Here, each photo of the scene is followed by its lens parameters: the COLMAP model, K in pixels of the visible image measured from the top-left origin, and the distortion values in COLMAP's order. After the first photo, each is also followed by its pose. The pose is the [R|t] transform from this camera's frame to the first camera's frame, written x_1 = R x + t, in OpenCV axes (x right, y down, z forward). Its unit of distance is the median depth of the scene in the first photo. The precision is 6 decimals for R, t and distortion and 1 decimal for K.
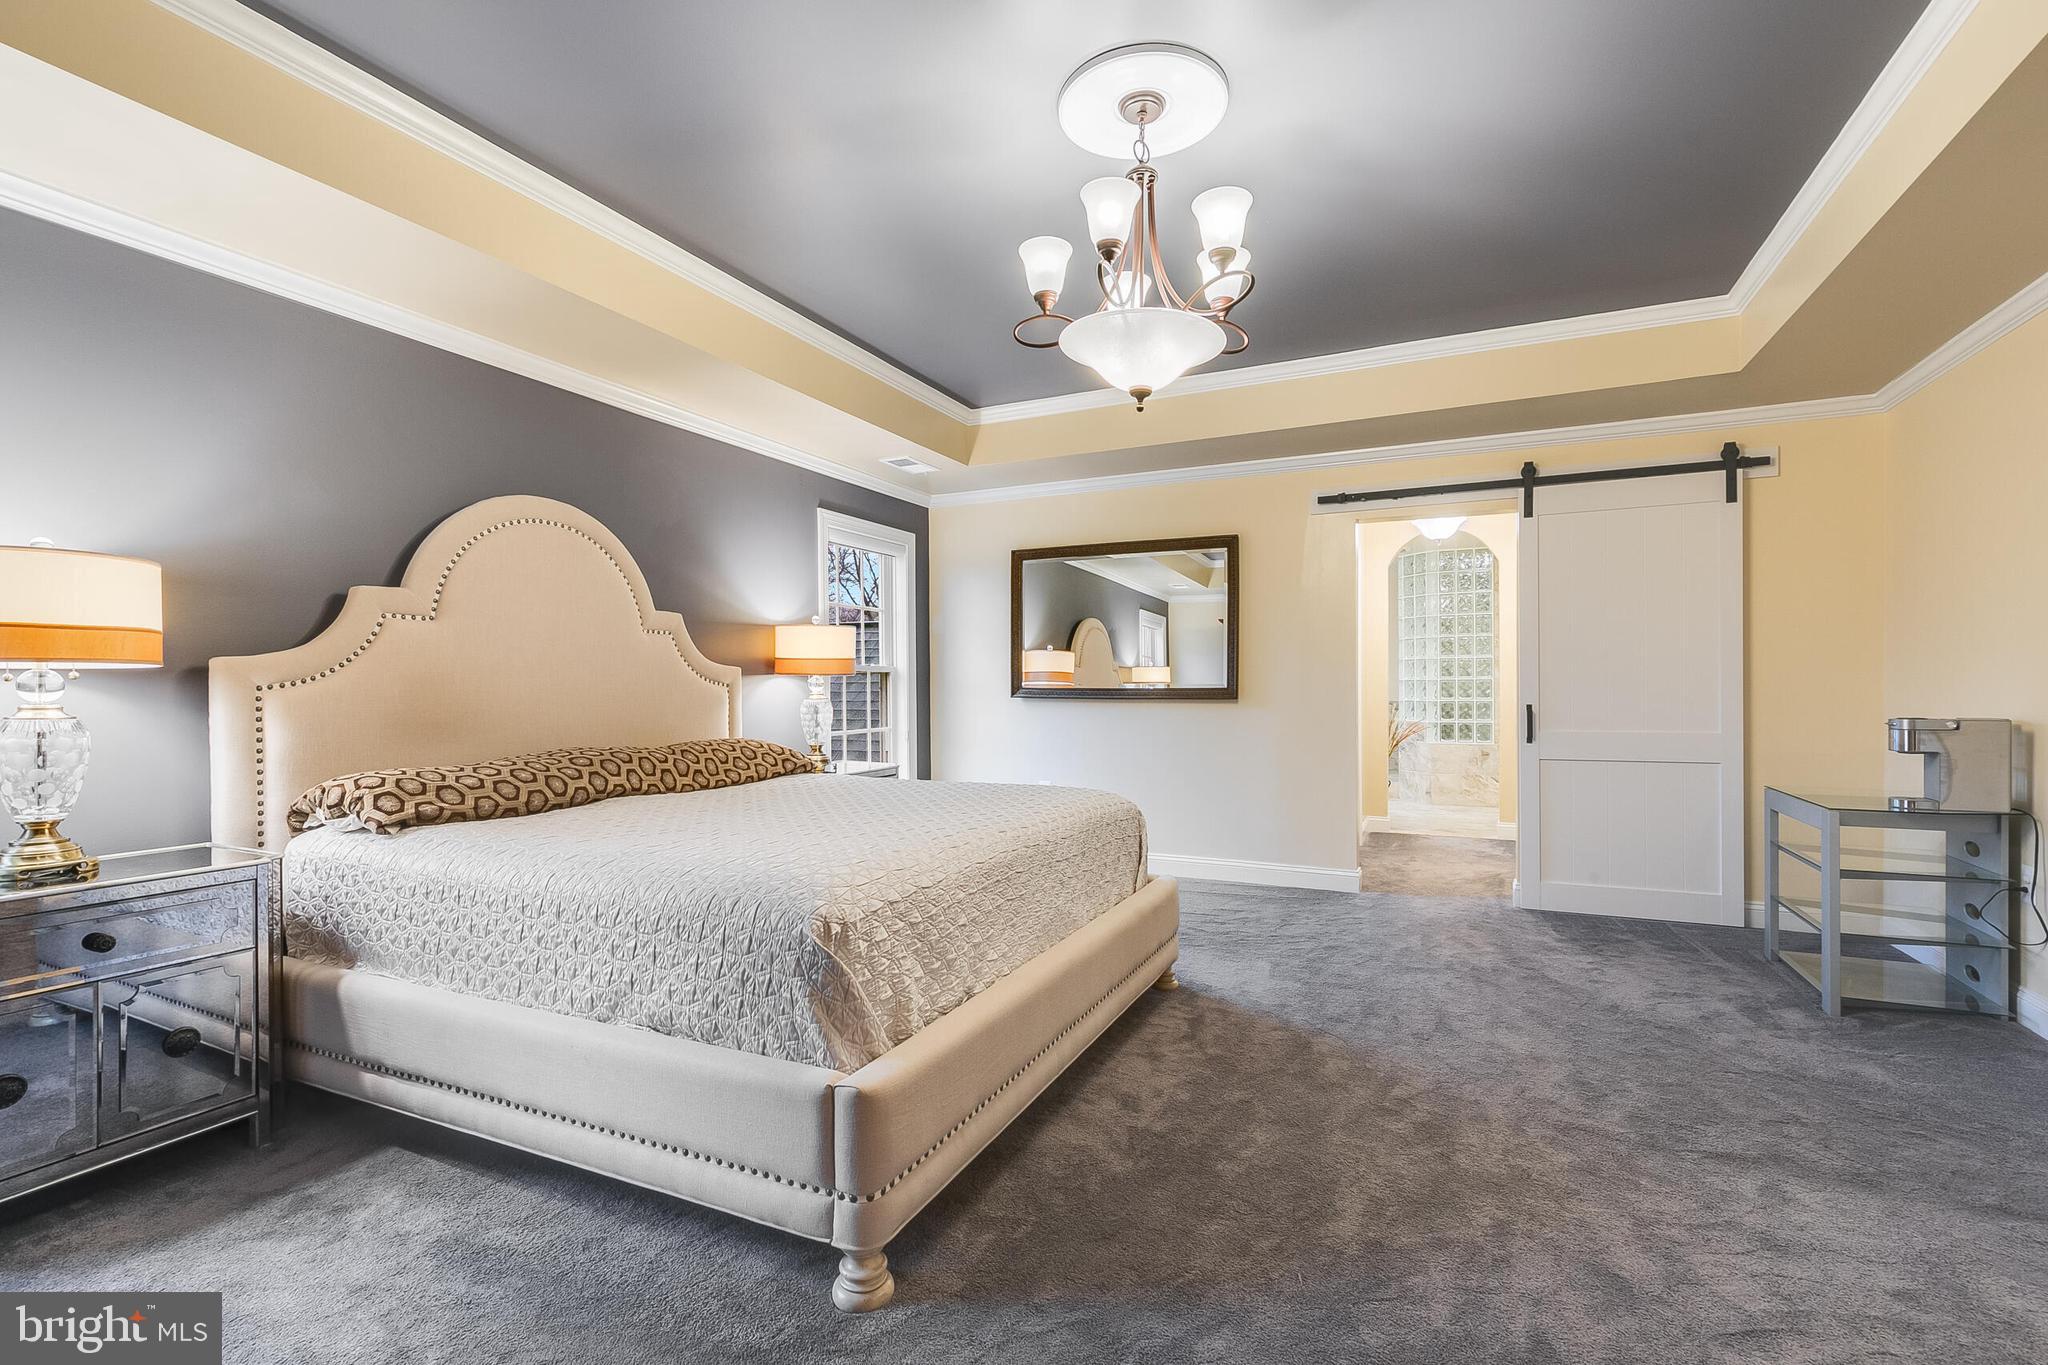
lens RADIAL K [[916.9, 0, 1019.5], [0, 916.9, 688.8], [0, 0, 1]] dist [0.007670, 0.000017]
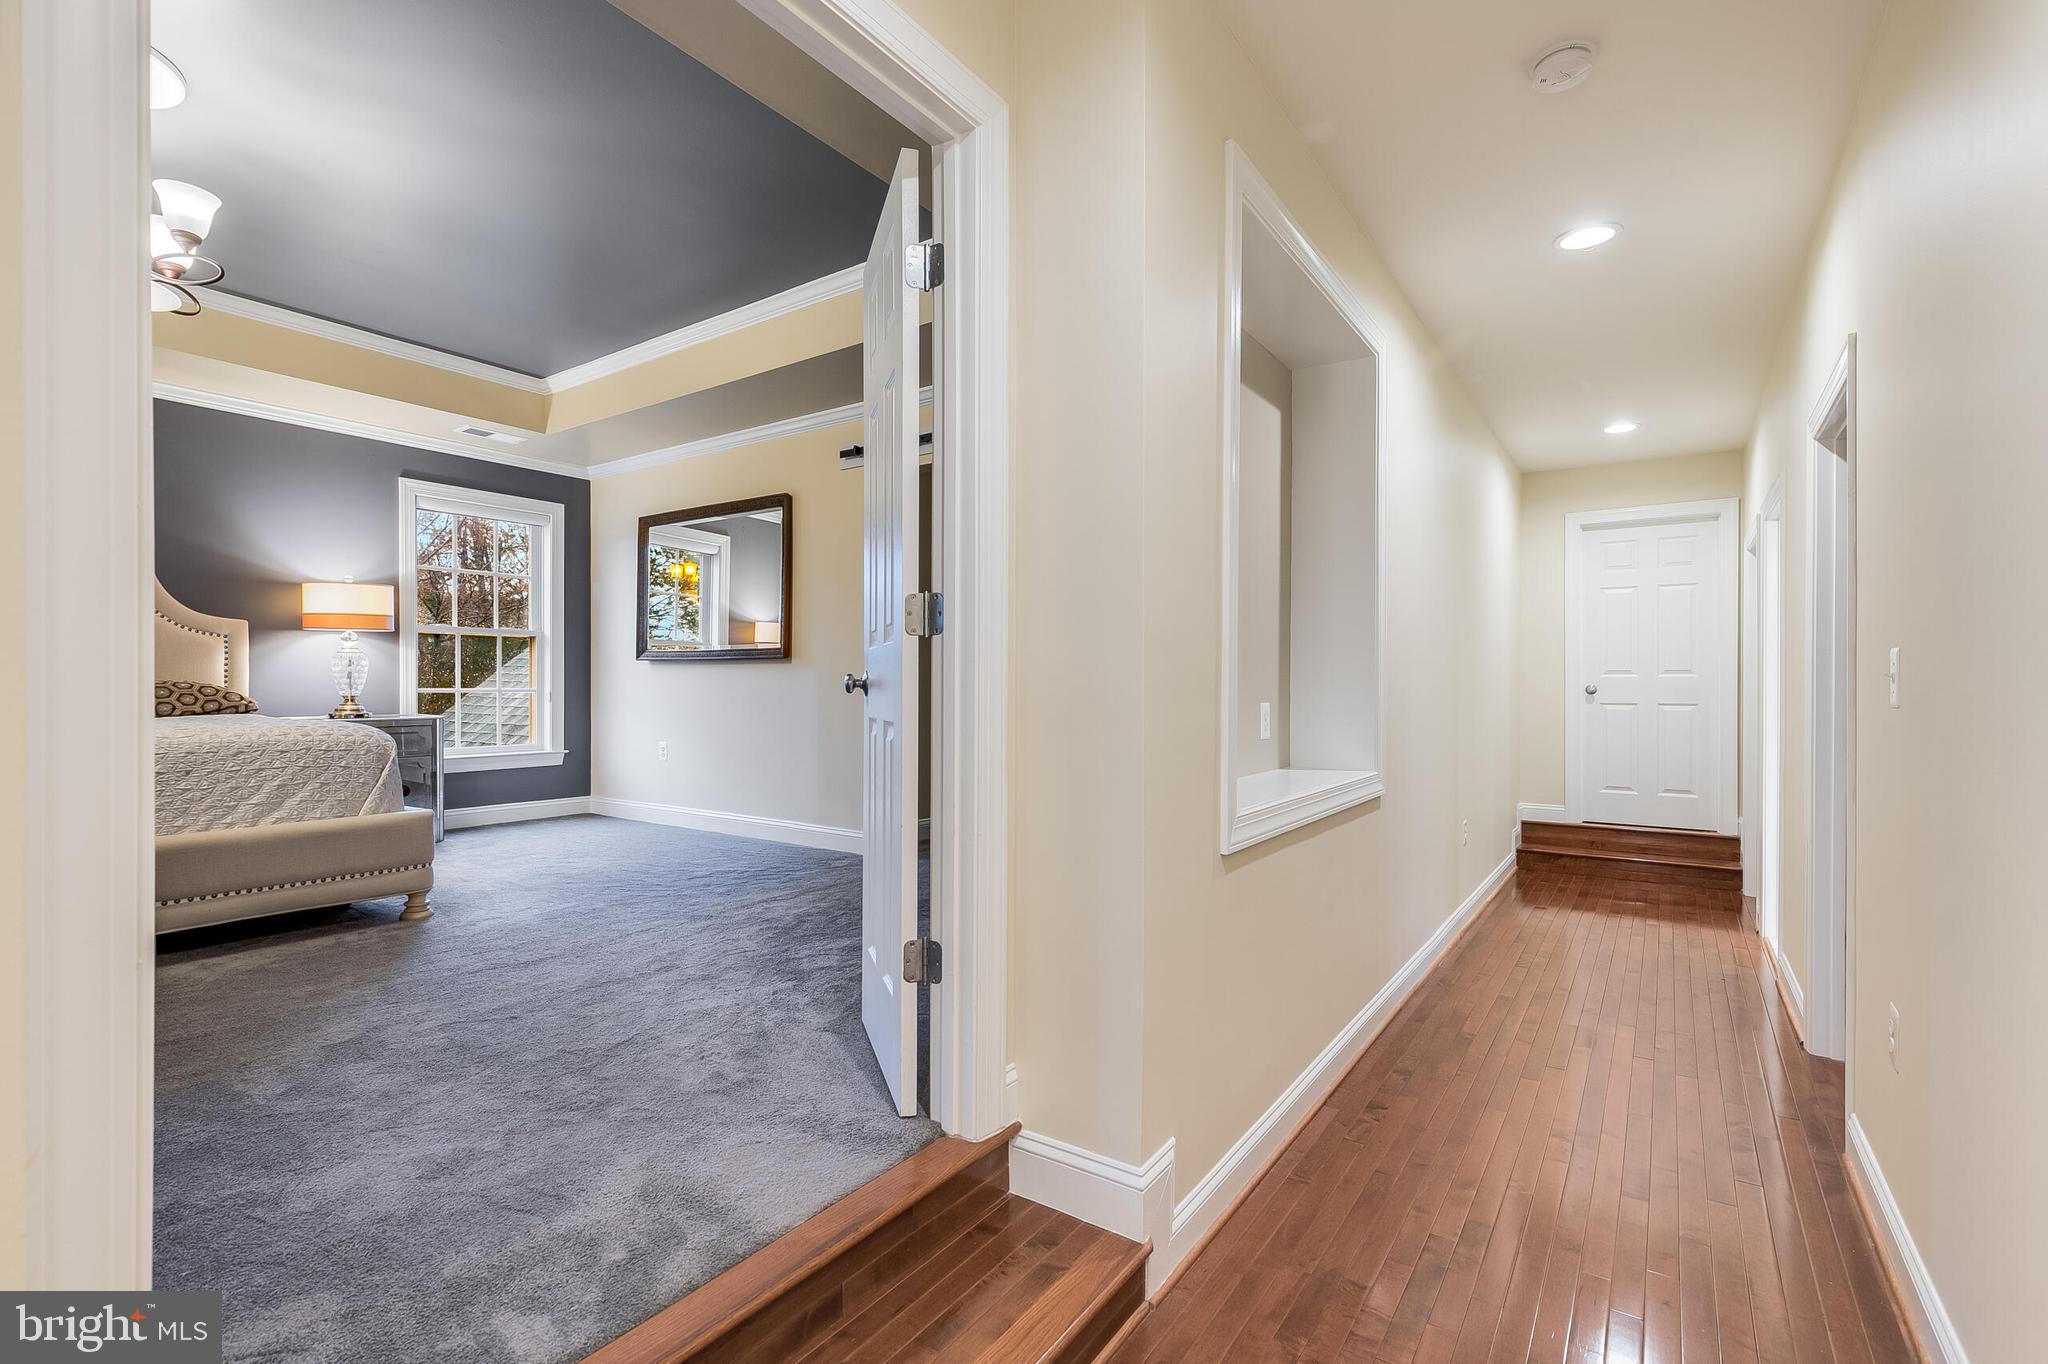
lens RADIAL K [[916.9, 0, 1019.5], [0, 916.9, 688.3], [0, 0, 1]] dist [0.007670, 0.000017]
pose [[0.985947, 0.008291, -0.166853, 0.648944], [-0.008673, 0.999961, -0.001563, 0.042348], [0.166834, 0.002988, 0.985981, 0.063190]]
